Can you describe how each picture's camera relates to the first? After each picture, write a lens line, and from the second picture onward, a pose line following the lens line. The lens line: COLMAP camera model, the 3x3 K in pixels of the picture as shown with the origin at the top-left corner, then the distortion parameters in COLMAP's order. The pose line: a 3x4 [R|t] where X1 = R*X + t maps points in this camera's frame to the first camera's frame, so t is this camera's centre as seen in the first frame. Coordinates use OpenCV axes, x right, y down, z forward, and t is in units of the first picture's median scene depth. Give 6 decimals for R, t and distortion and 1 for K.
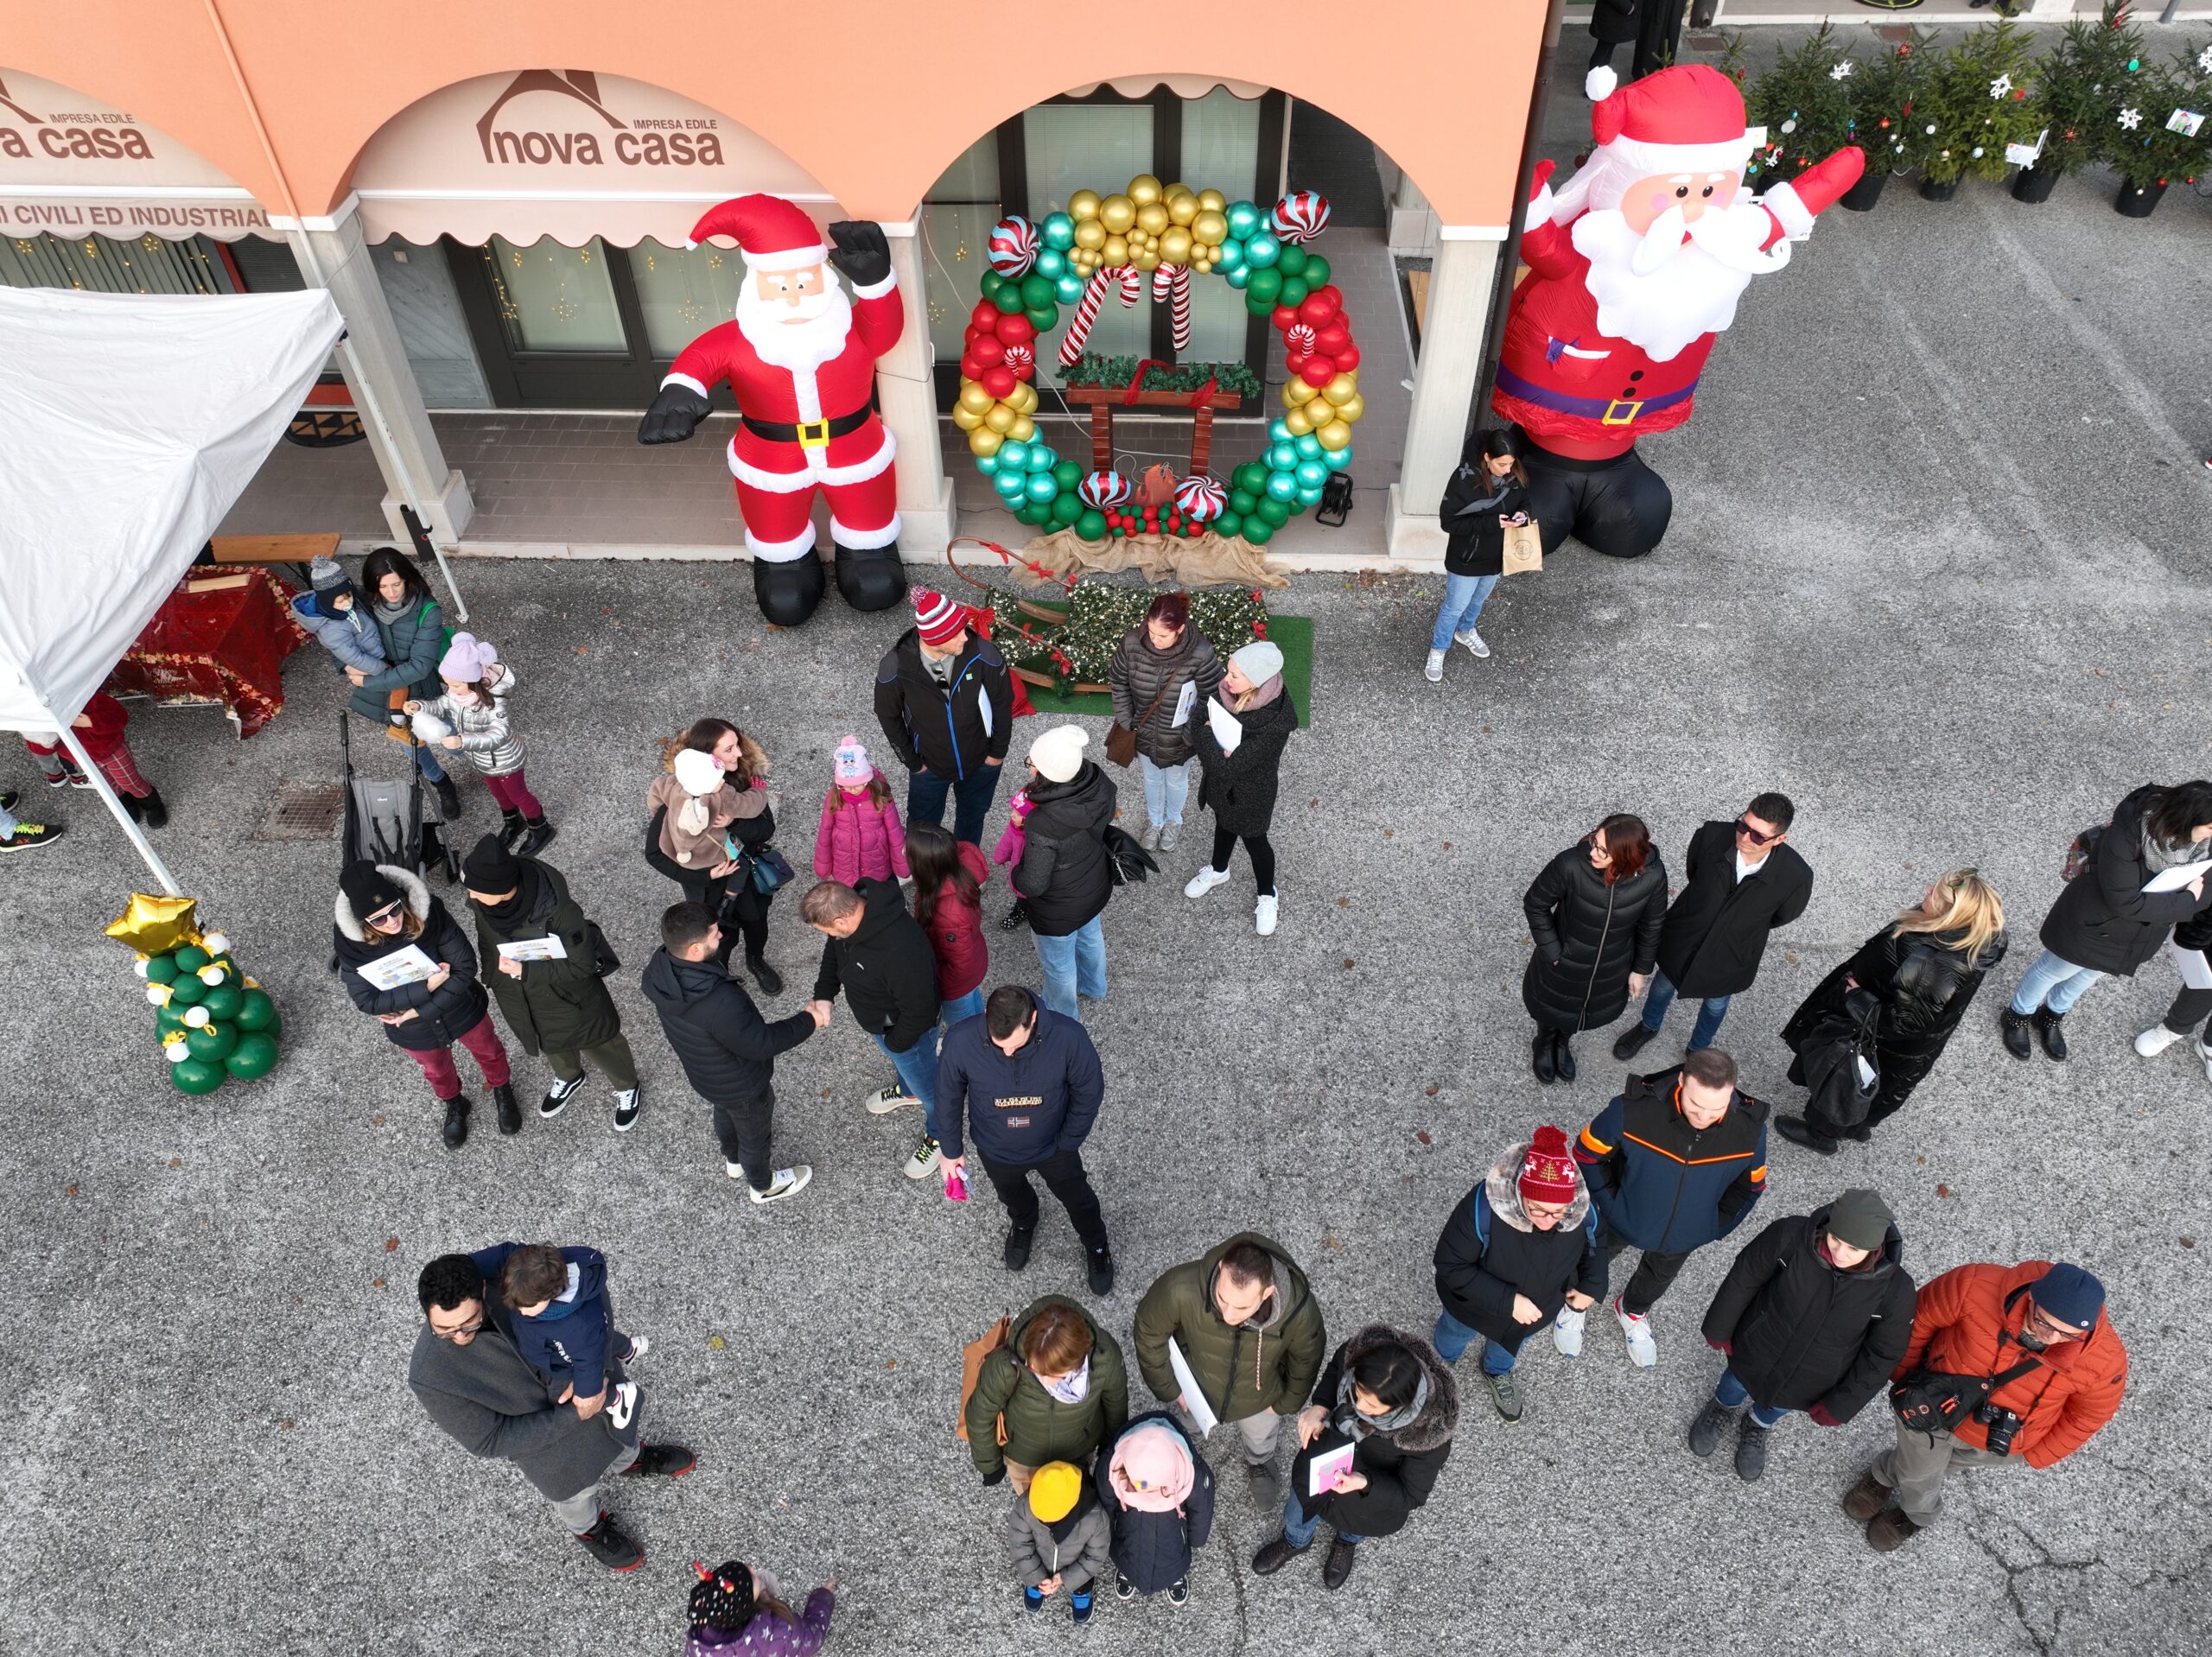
lens RADIAL K [[1547.5, 0, 1105.9], [0, 1547.5, 832.3], [0, 0, 1]] dist [-0.007577, 0.026396]
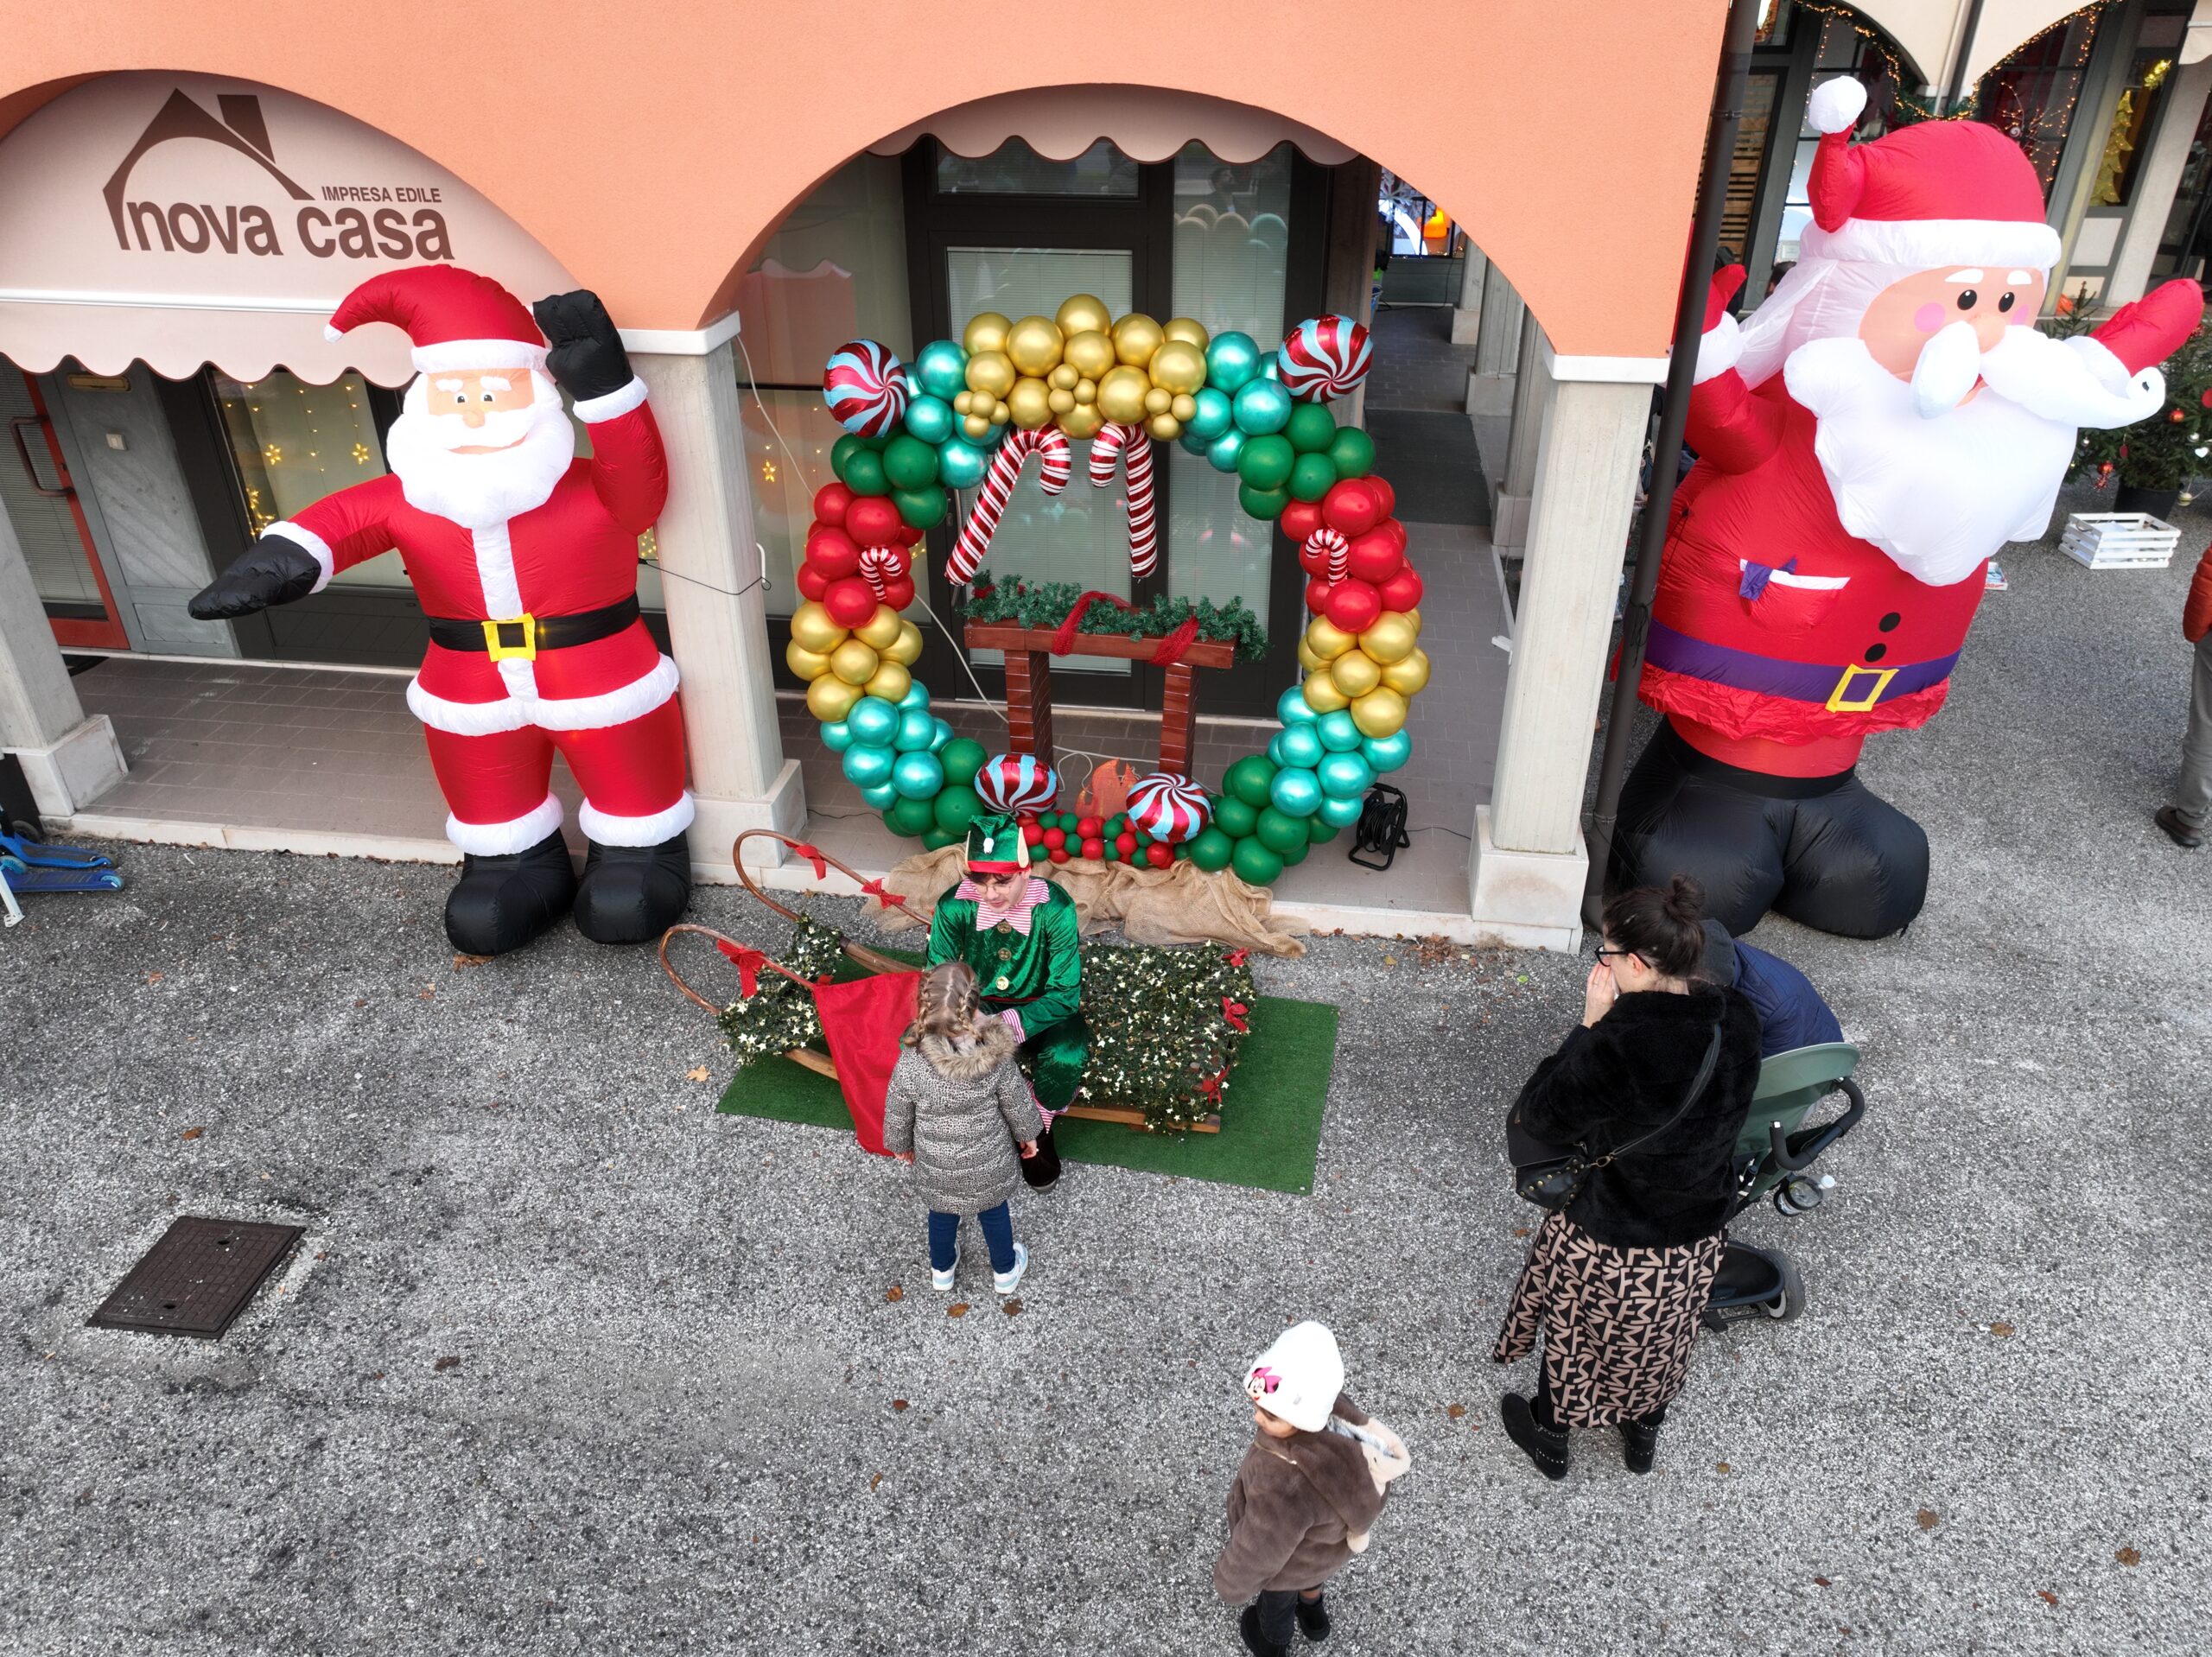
lens RADIAL K [[1547.5, 0, 1119.1], [0, 1547.5, 817.8], [0, 0, 1]] dist [-0.007577, 0.026396]
pose [[0.994770, 0.056585, -0.085030, 0.103512], [-0.078463, 0.956343, -0.281516, -0.035995], [0.065388, 0.286715, 0.955782, 0.434783]]
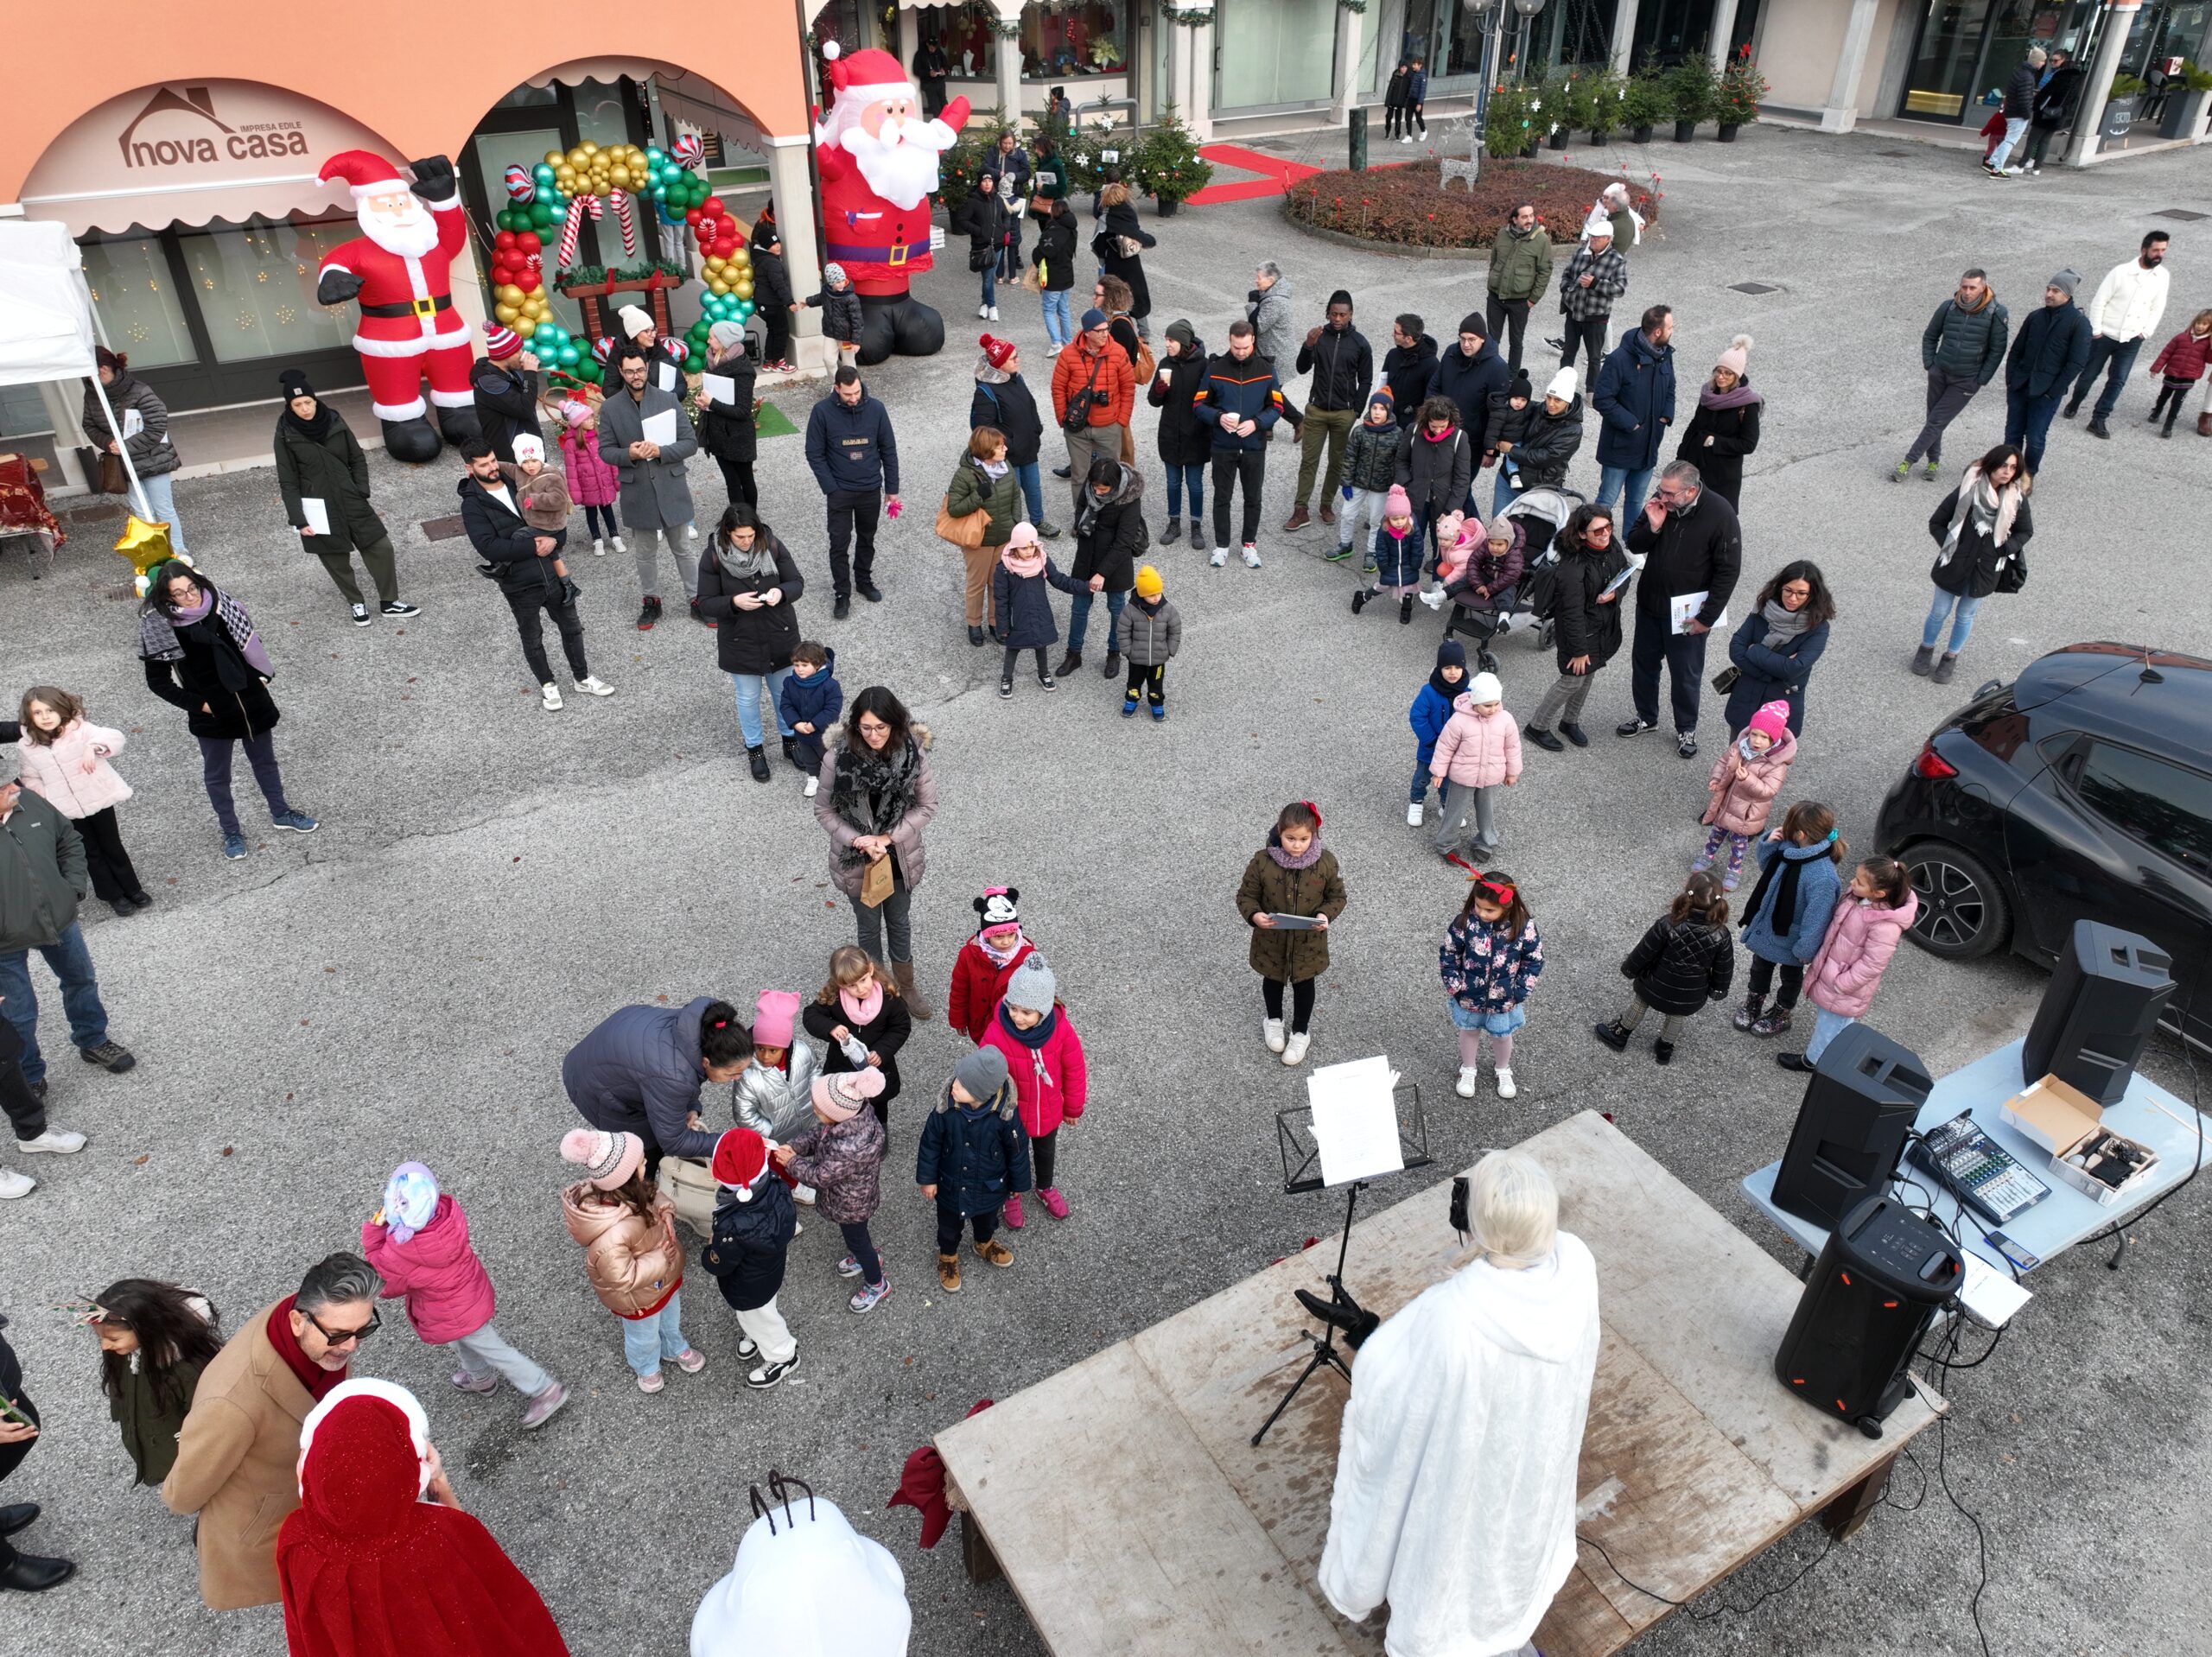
lens RADIAL K [[1547.5, 0, 1114.8], [0, 1547.5, 826.4], [0, 0, 1]] dist [-0.007577, 0.026396]
pose [[0.840371, -0.290190, 0.457784, -0.452133], [0.384593, 0.914395, -0.126376, 0.642636], [-0.381922, 0.282263, 0.880036, -0.436185]]
